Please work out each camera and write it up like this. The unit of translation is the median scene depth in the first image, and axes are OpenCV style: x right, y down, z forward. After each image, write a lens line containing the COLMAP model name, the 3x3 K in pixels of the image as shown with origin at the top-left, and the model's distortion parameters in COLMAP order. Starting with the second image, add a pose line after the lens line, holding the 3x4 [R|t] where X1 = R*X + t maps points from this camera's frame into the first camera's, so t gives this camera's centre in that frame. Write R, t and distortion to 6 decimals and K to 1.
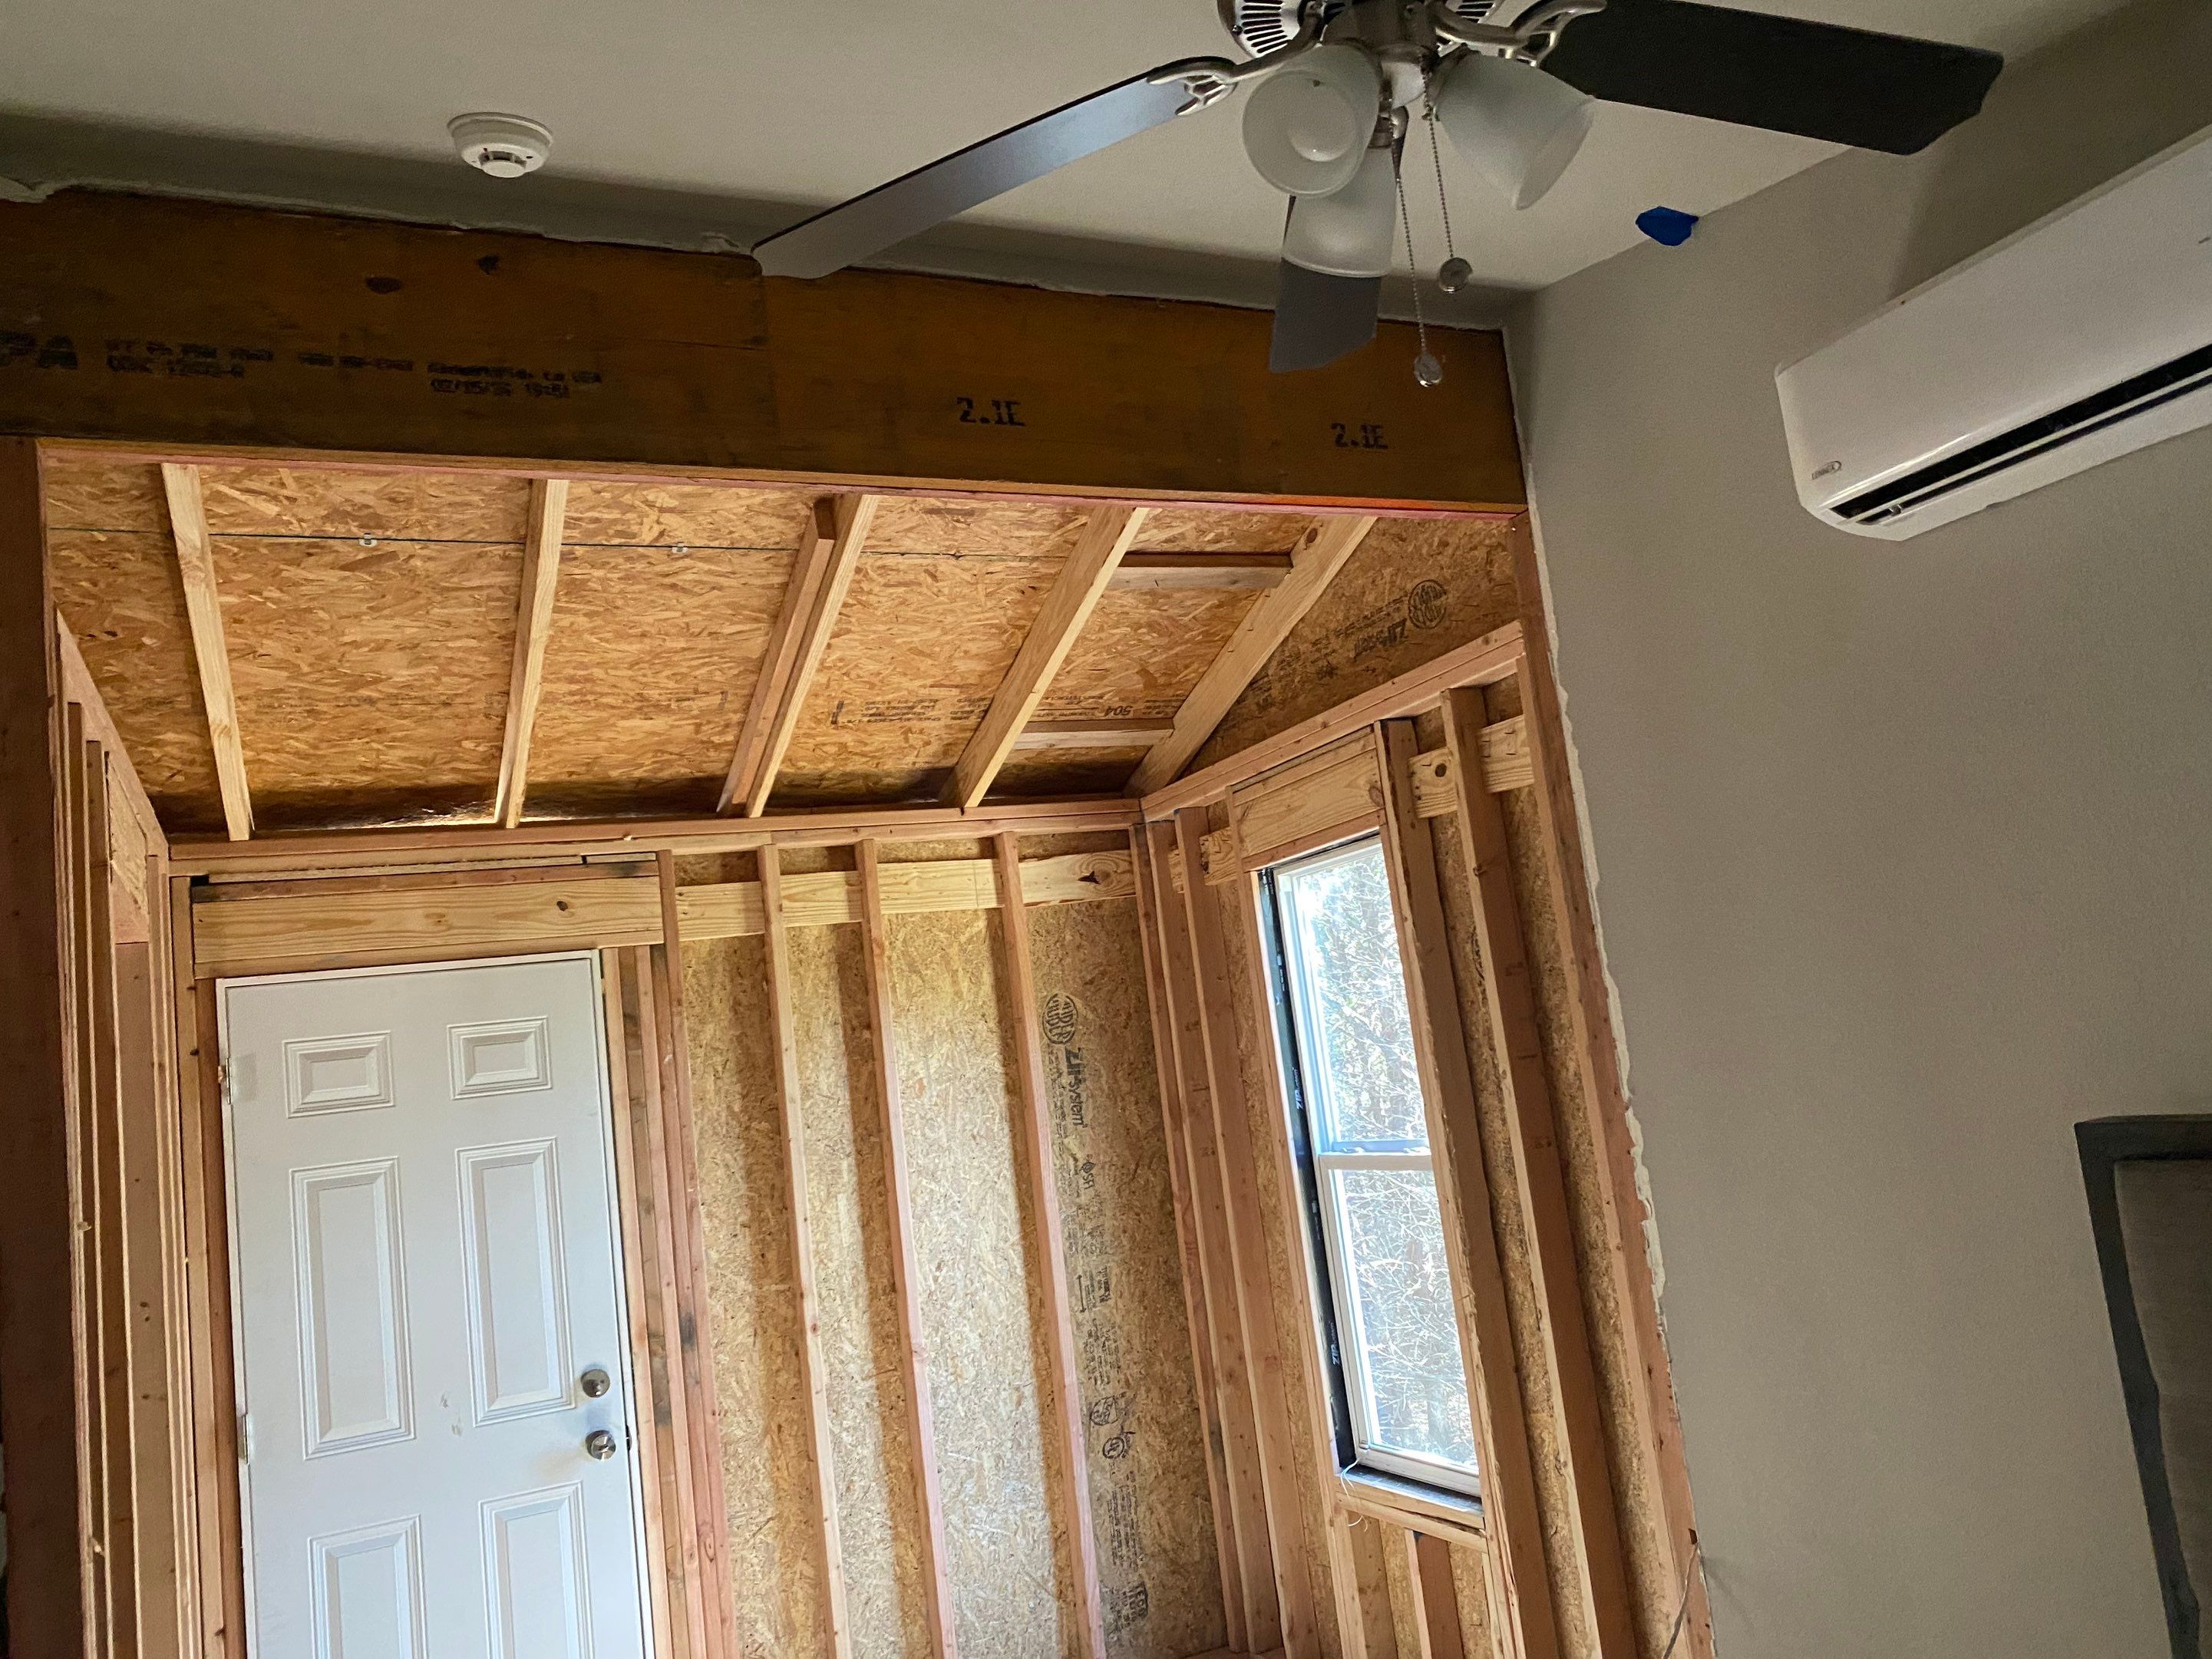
lens RADIAL K [[1682.1, 0, 1108.9], [0, 1682.1, 842.0], [0, 0, 1]] dist [0.019198, -0.009517]
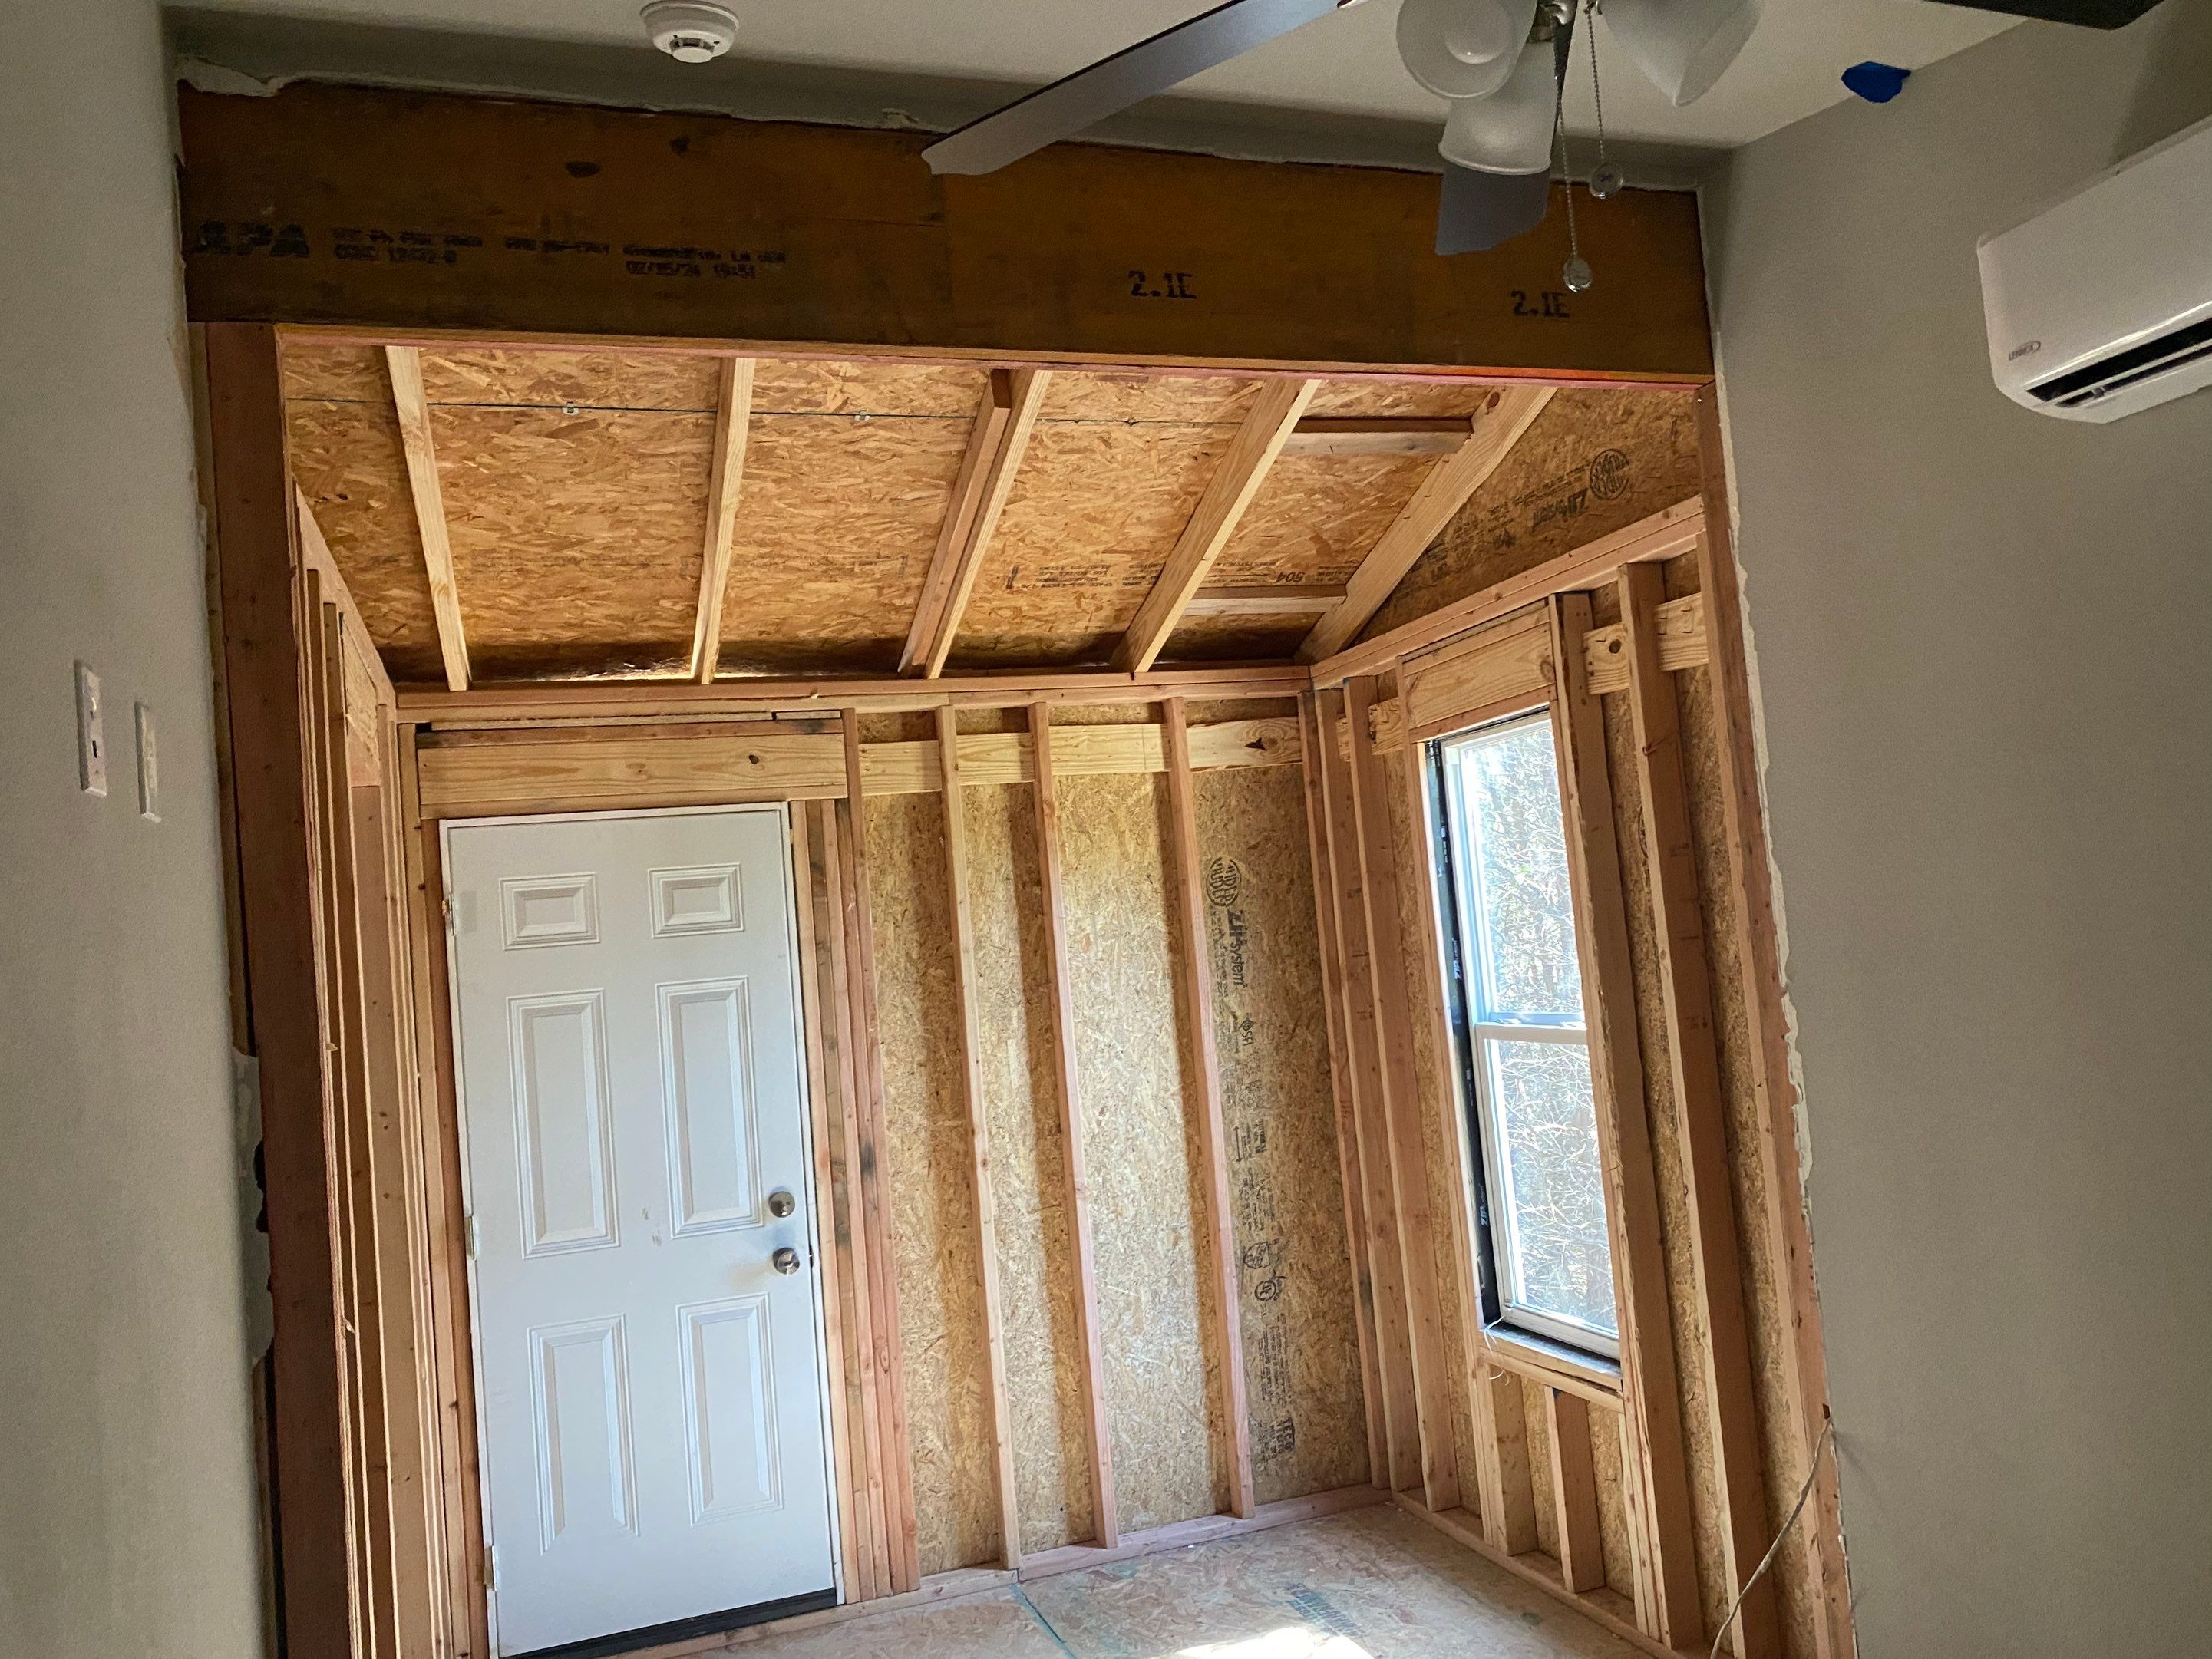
lens RADIAL K [[1682.1, 0, 1107.5], [0, 1682.1, 840.6], [0, 0, 1]] dist [0.019198, -0.009517]
pose [[0.993765, 0.030075, -0.107360, 0.010811], [-0.020478, 0.995786, 0.089392, -0.010579], [0.109596, -0.086636, 0.990193, -0.020229]]
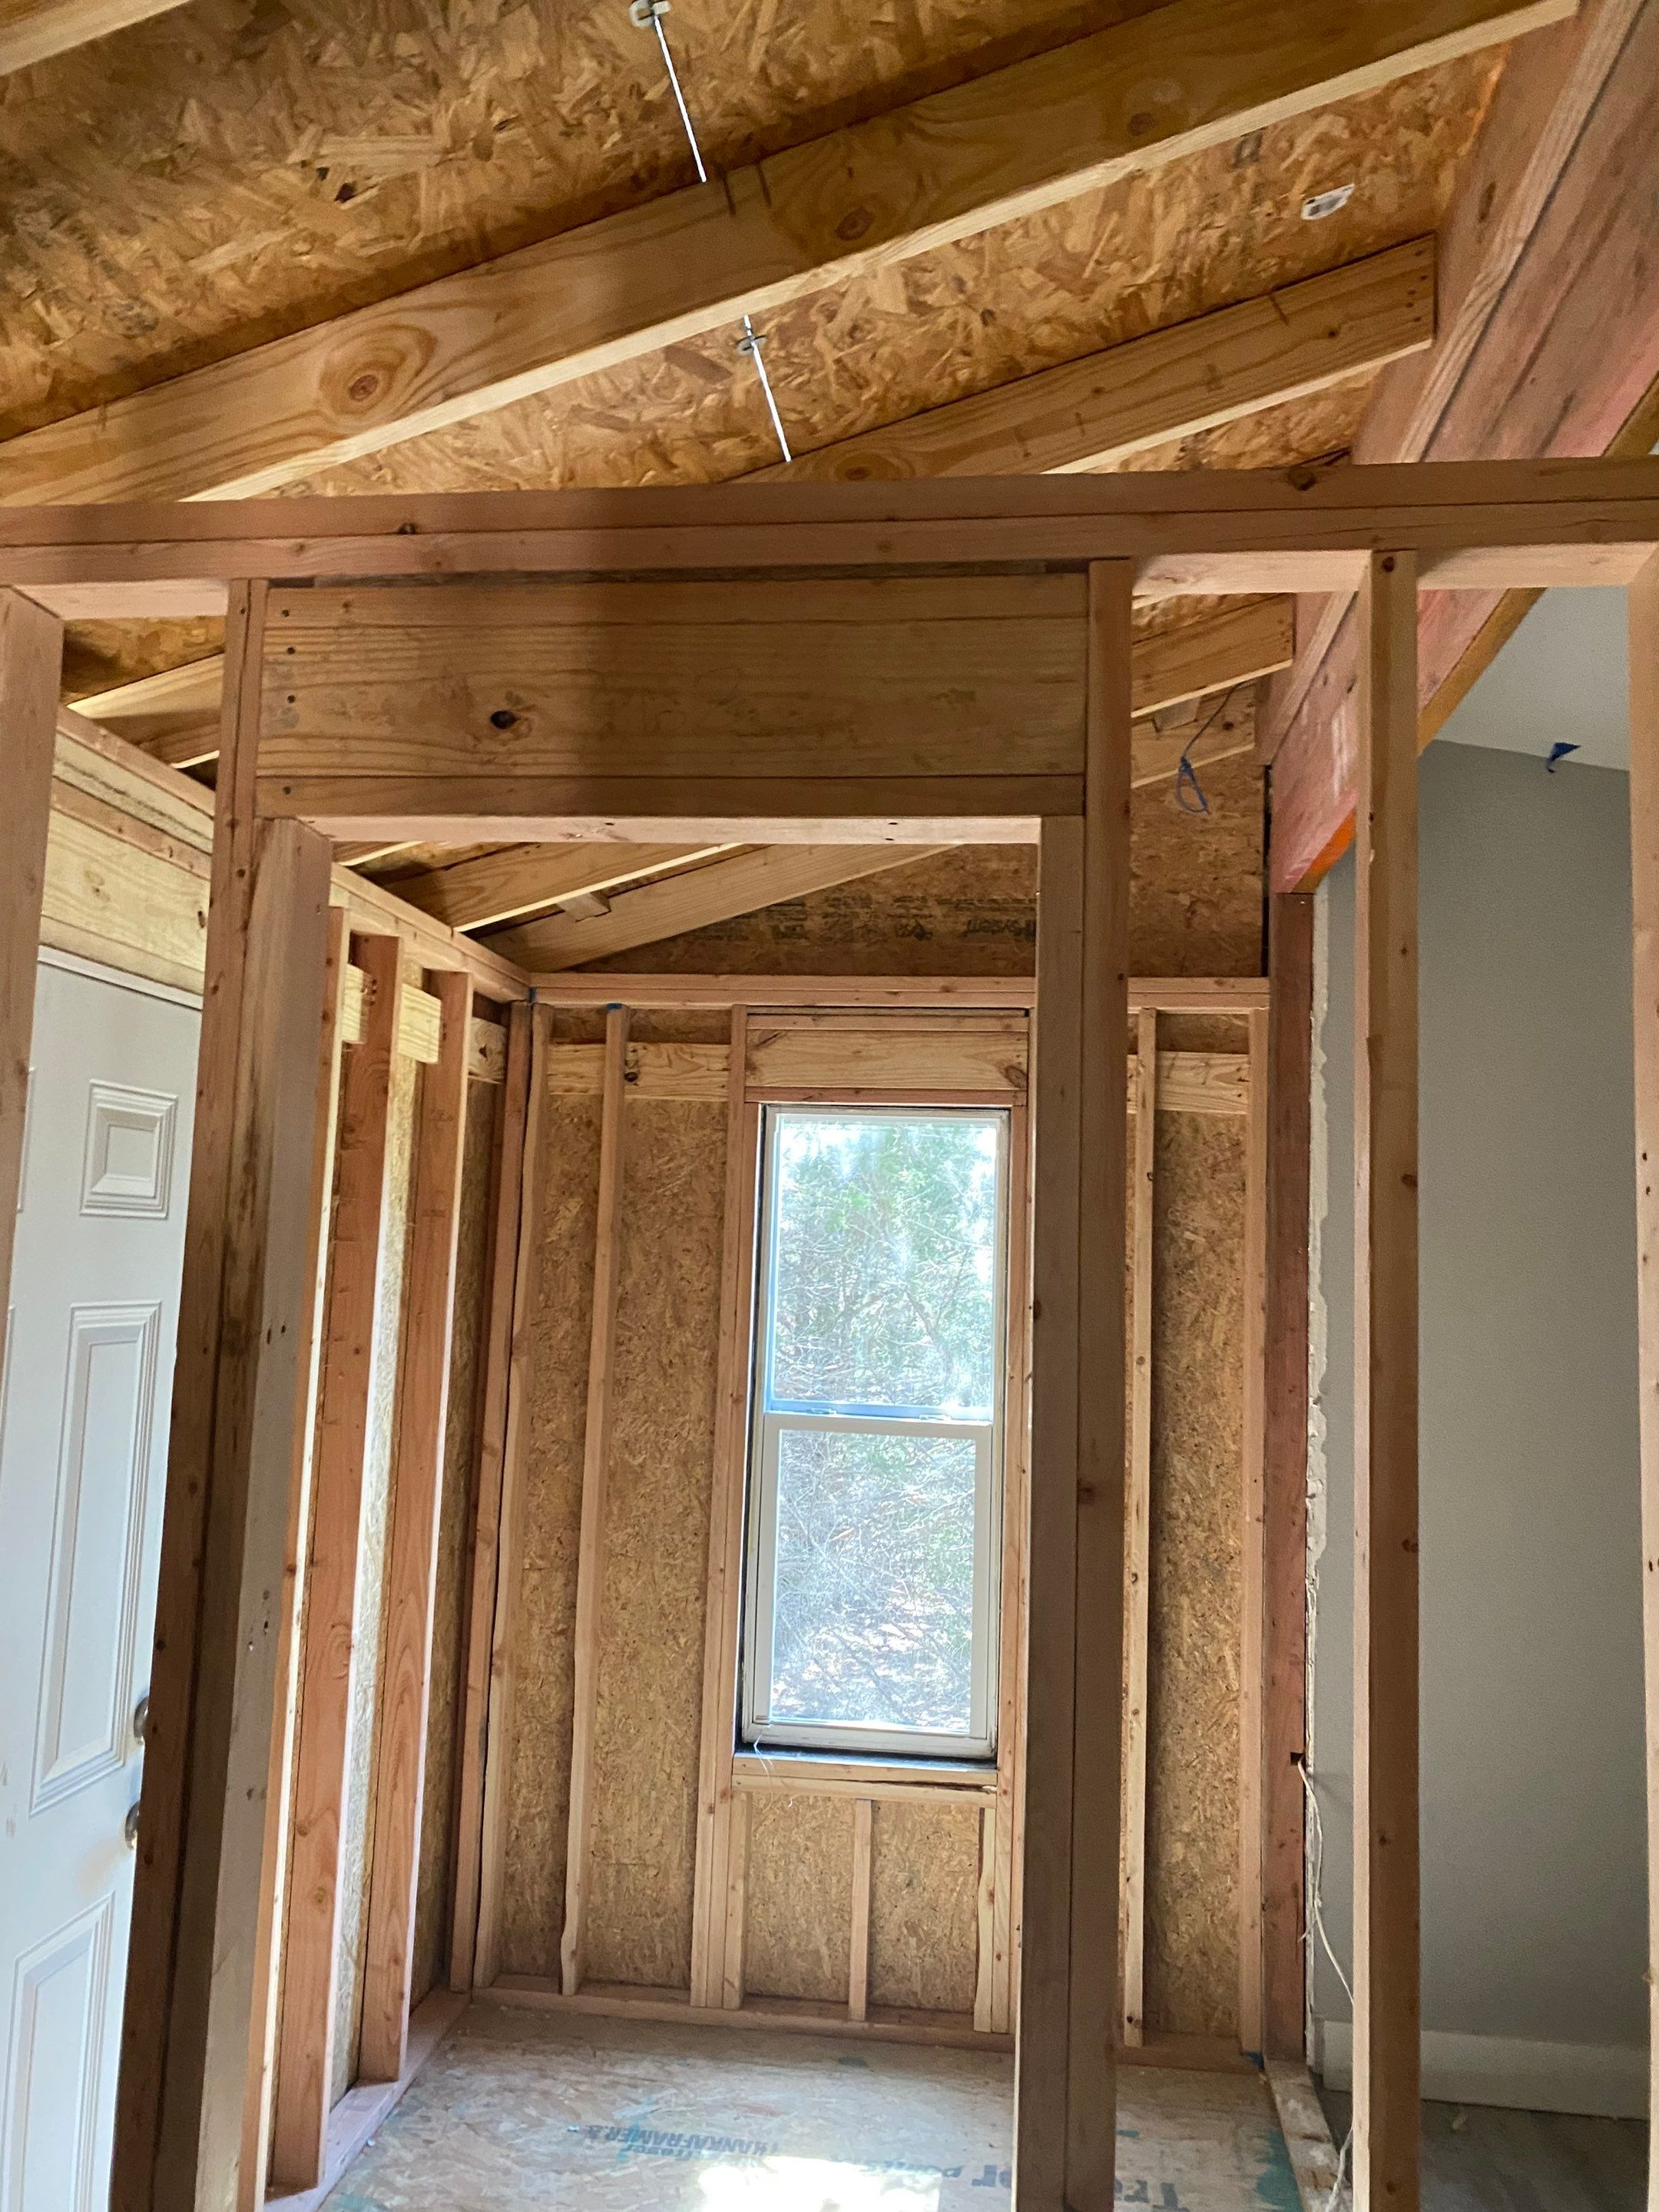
lens RADIAL K [[1682.3, 0, 830.8], [0, 1682.3, 1085.2], [0, 0, 1]] dist [0.019198, -0.009517]
pose [[0.524243, 0.225815, 0.821083, -0.729794], [-0.216797, 0.967822, -0.127751, 0.130618], [-0.823510, -0.111035, 0.556329, 0.505905]]
